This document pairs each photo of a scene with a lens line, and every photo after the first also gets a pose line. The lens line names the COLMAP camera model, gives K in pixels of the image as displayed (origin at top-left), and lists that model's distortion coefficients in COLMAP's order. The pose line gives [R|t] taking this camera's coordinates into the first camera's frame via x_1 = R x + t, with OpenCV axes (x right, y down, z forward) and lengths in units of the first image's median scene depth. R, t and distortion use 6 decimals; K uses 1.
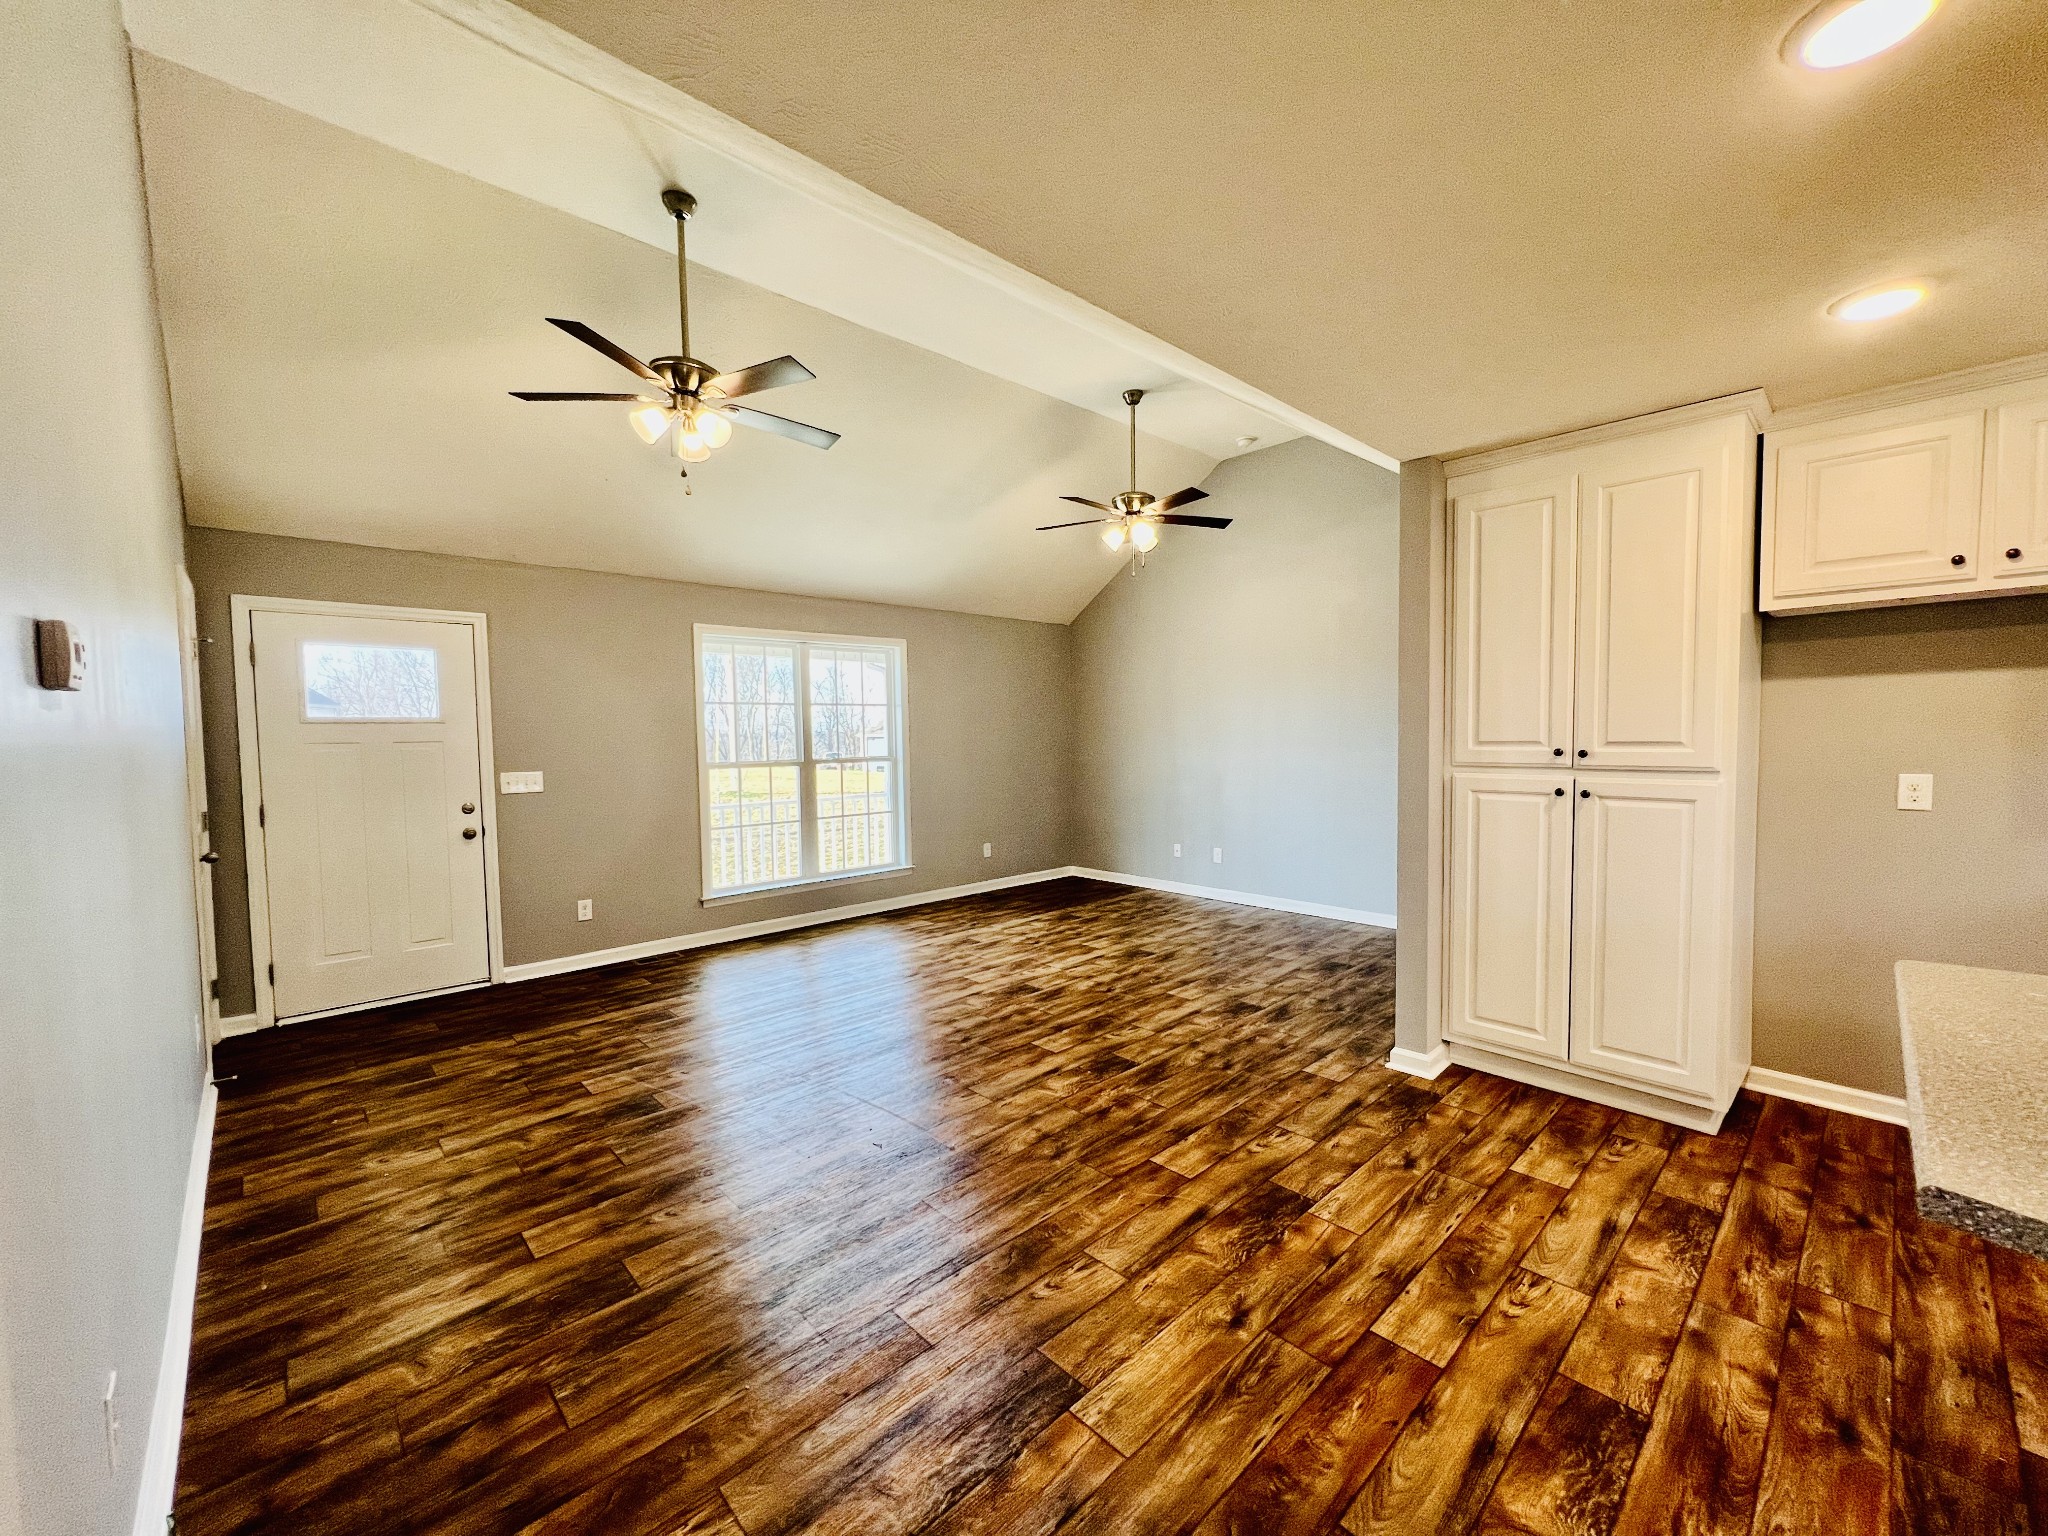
lens RADIAL K [[817.0, 0, 1020.7], [0, 817.0, 768.9], [0, 0, 1]] dist [0.001537, -0.000285]
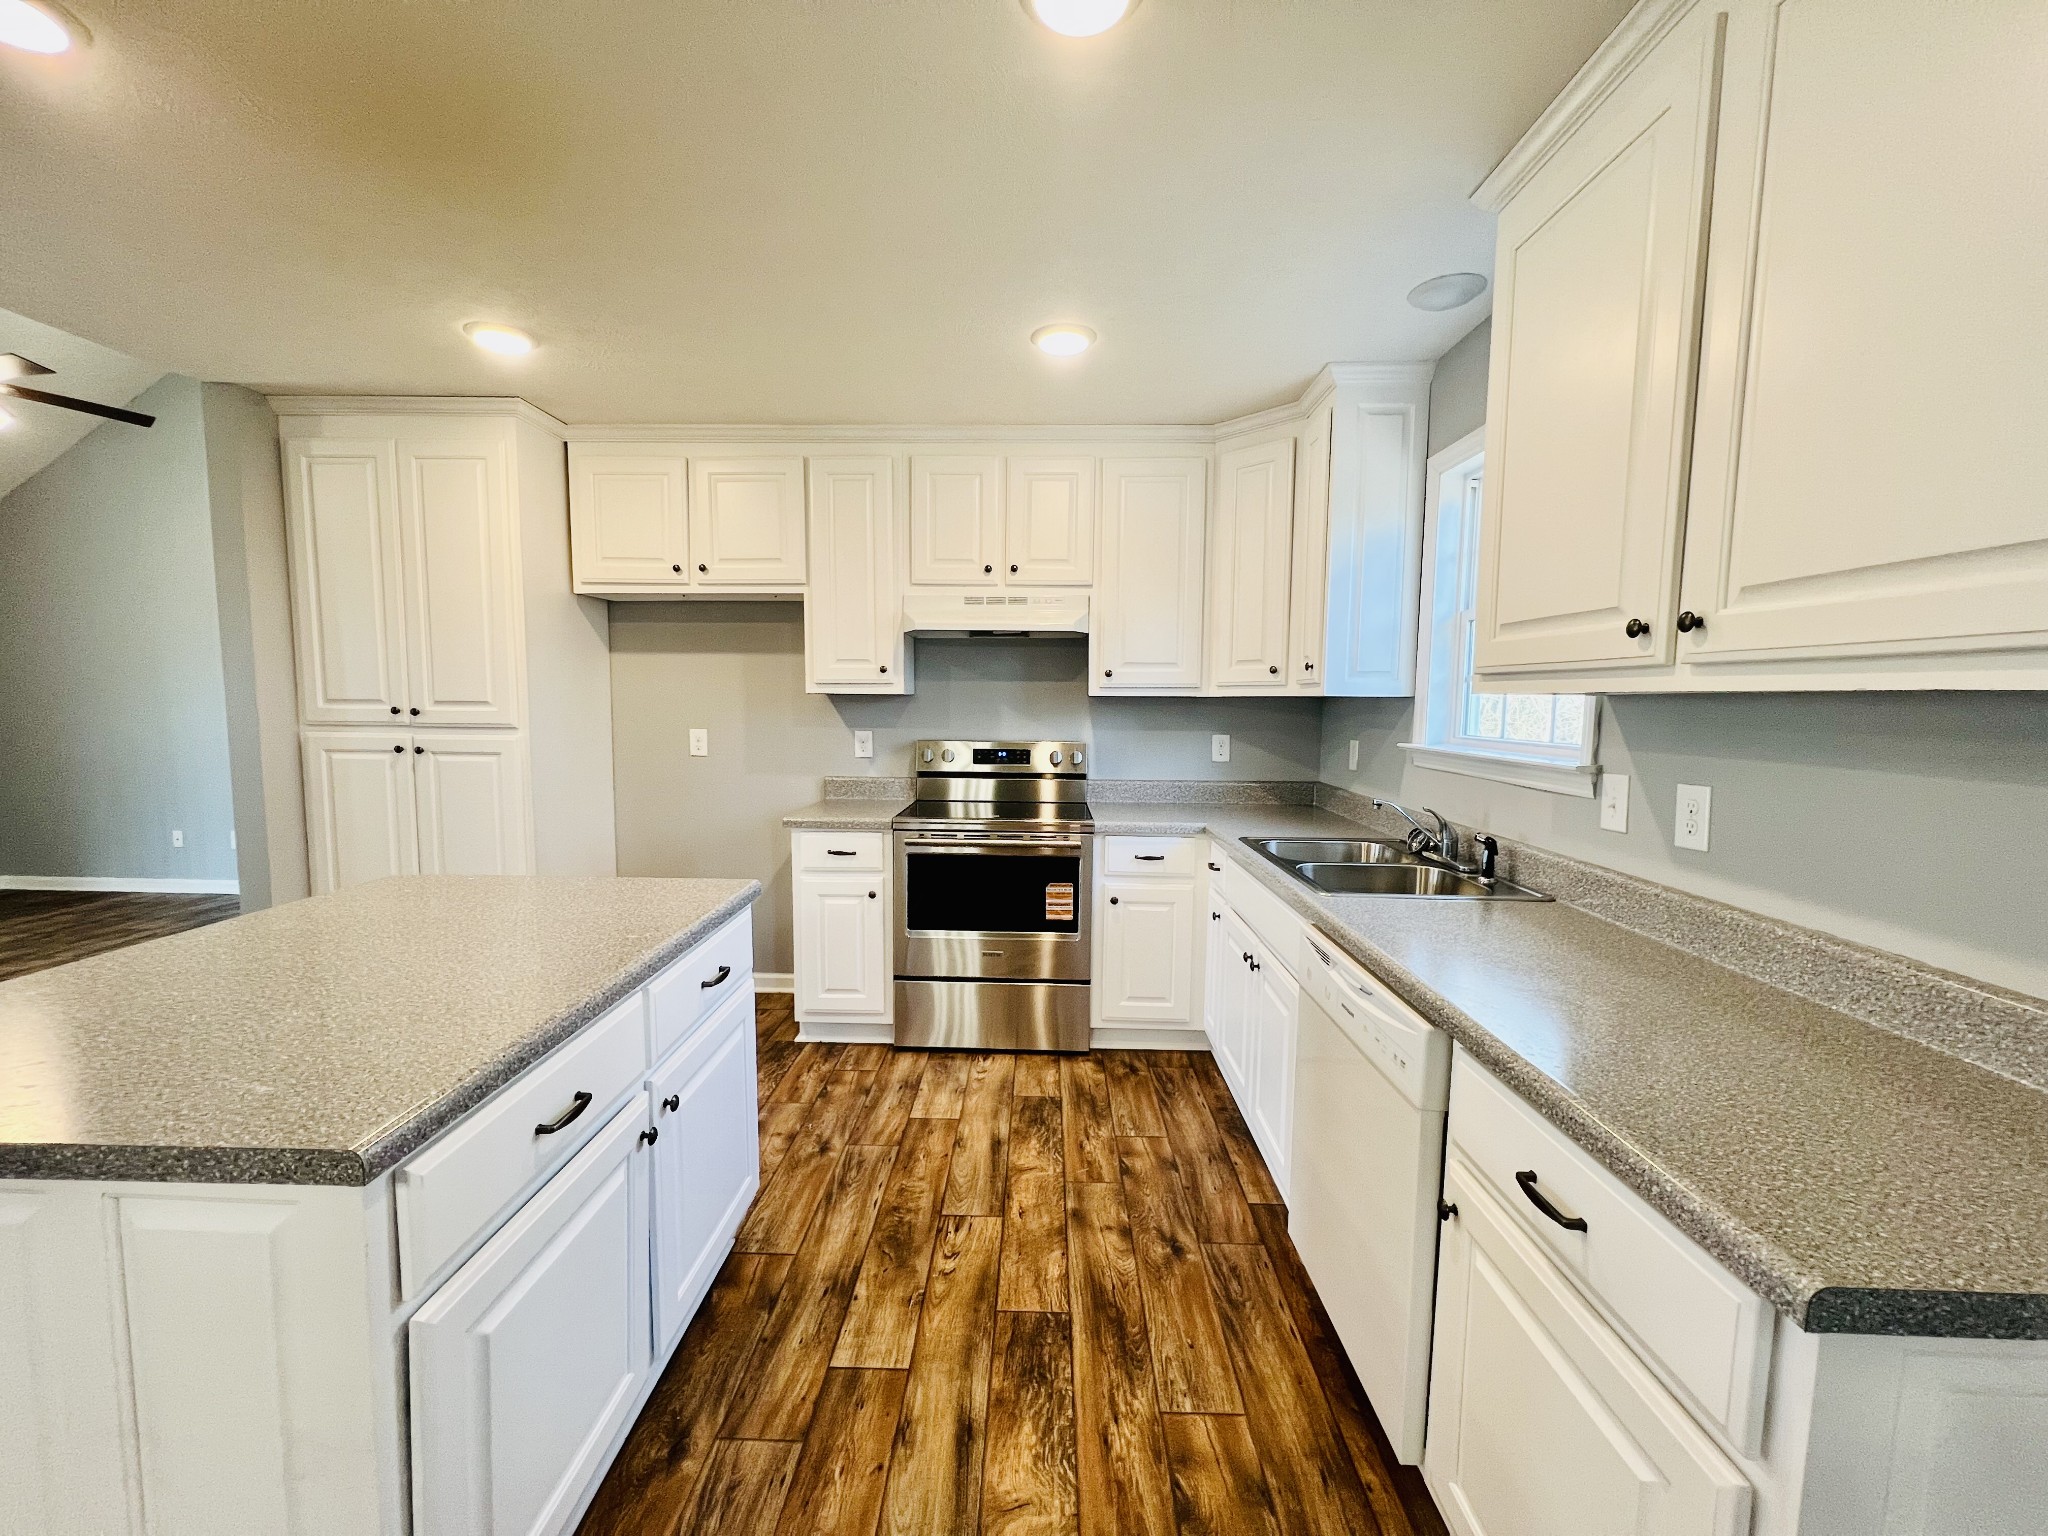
lens RADIAL K [[817.0, 0, 1021.3], [0, 817.0, 769.5], [0, 0, 1]] dist [0.001537, -0.000285]
pose [[0.701820, -0.040932, 0.711178, 0.557178], [0.011930, 0.998883, 0.045718, 0.019158], [-0.712255, -0.023601, 0.701524, -0.338194]]
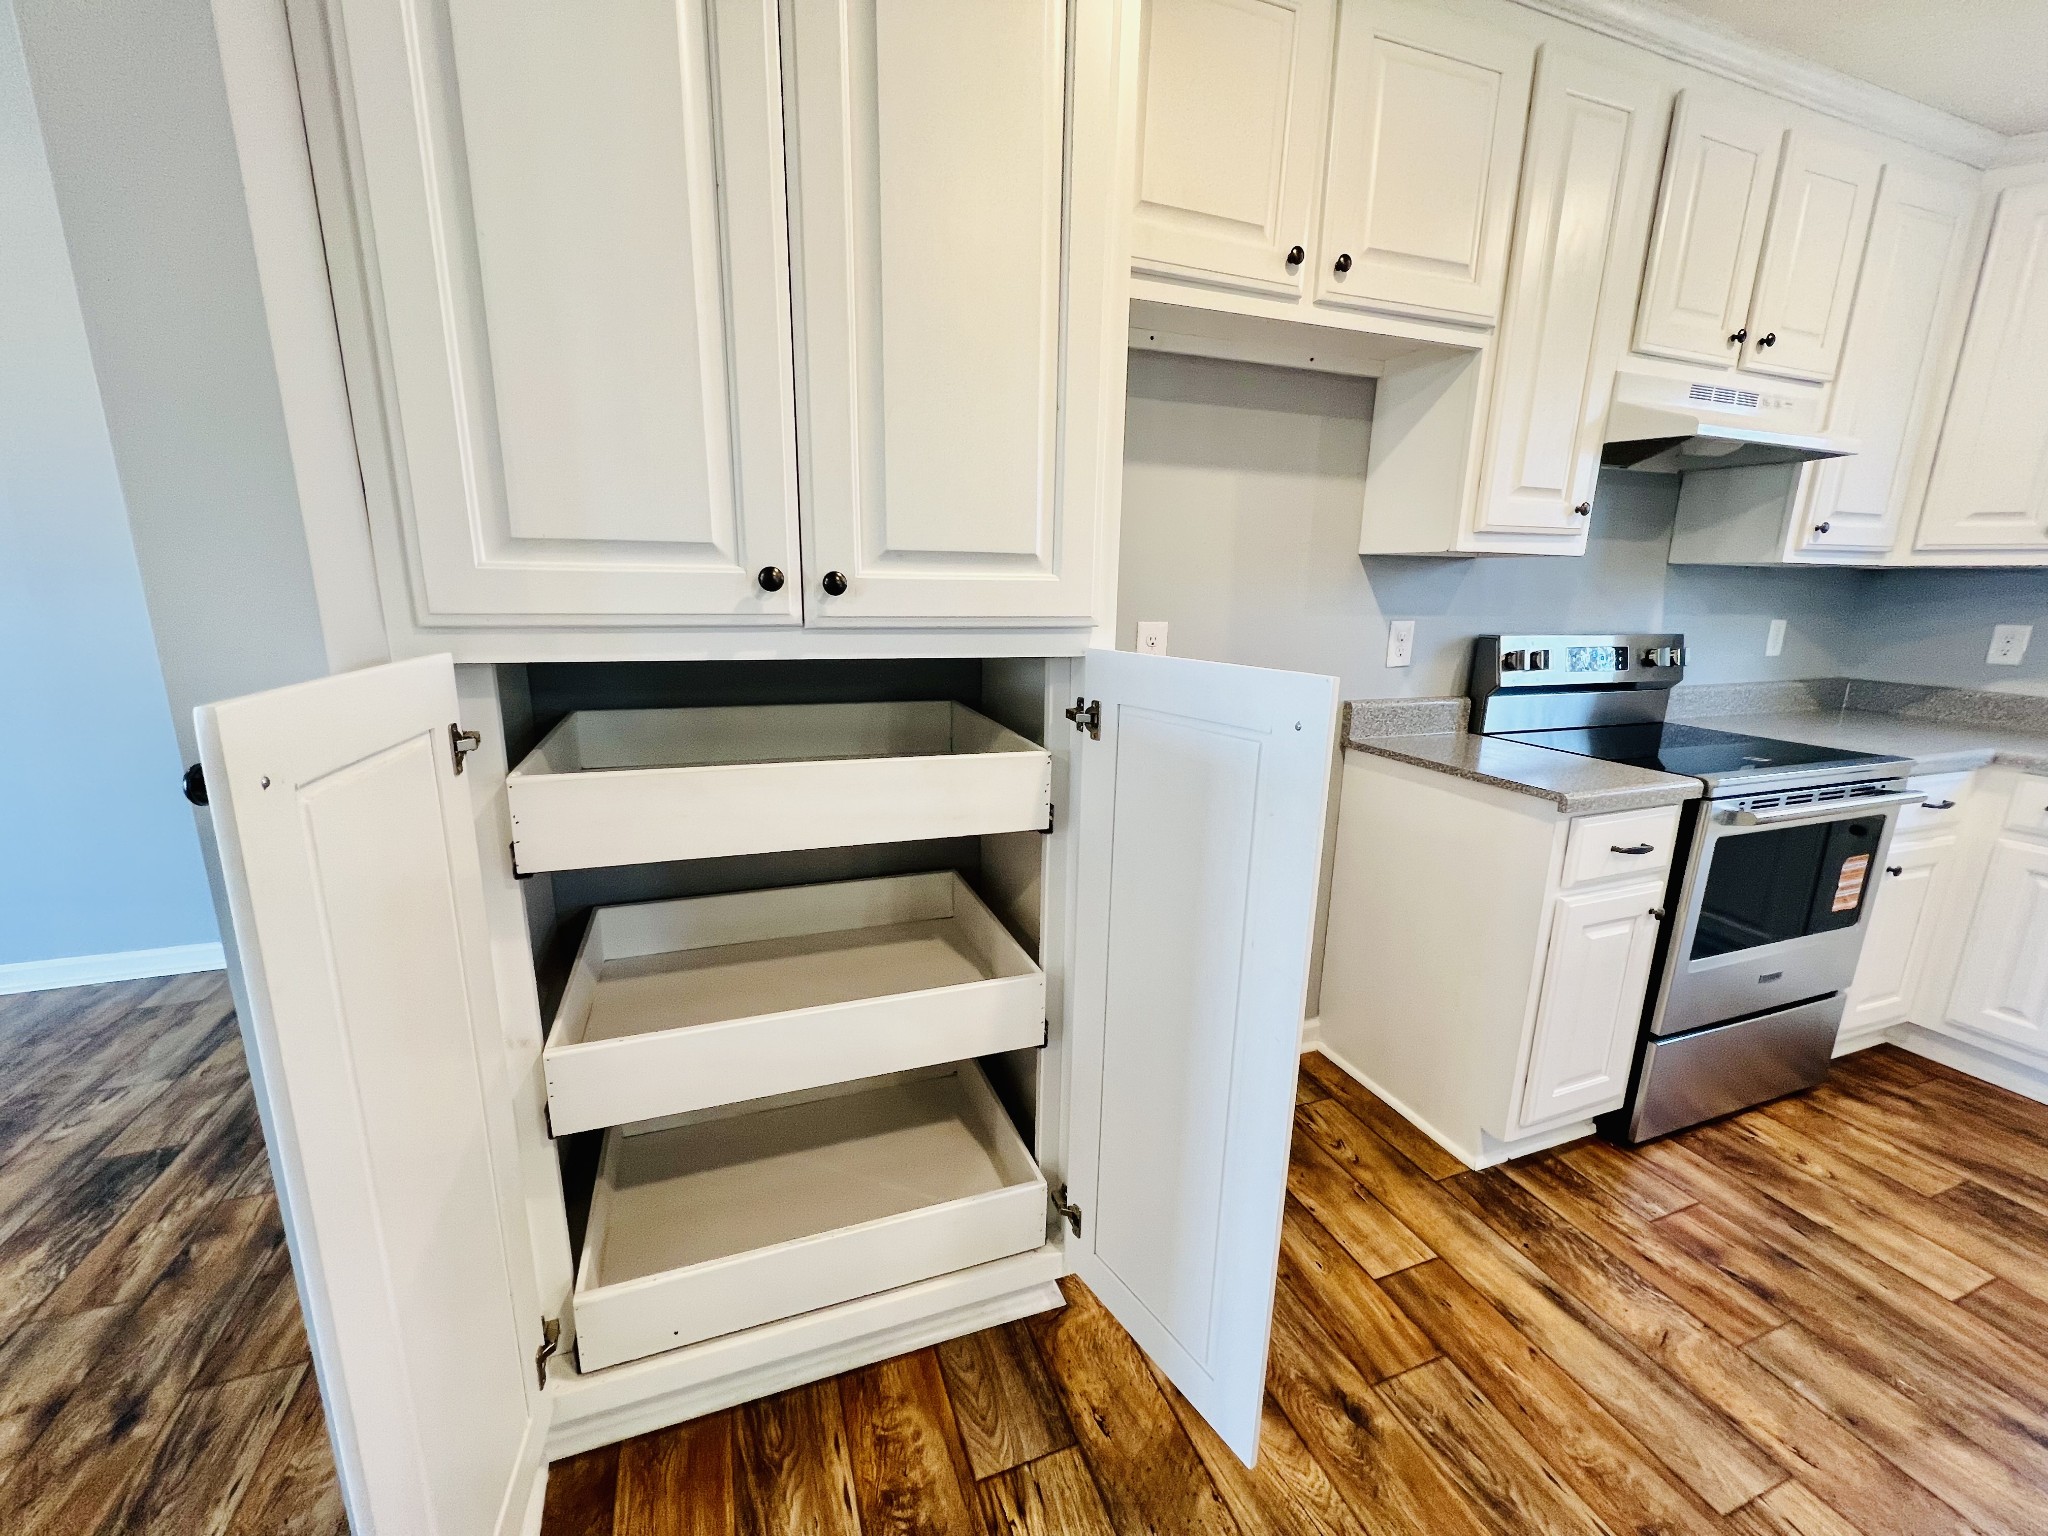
lens RADIAL K [[817.0, 0, 1022.2], [0, 817.0, 771.7], [0, 0, 1]] dist [0.001537, -0.000285]
pose [[0.380396, -0.190037, 0.905088, 0.445483], [0.020256, 0.980138, 0.197281, -0.008192], [-0.924602, -0.056711, 0.376690, 0.907905]]
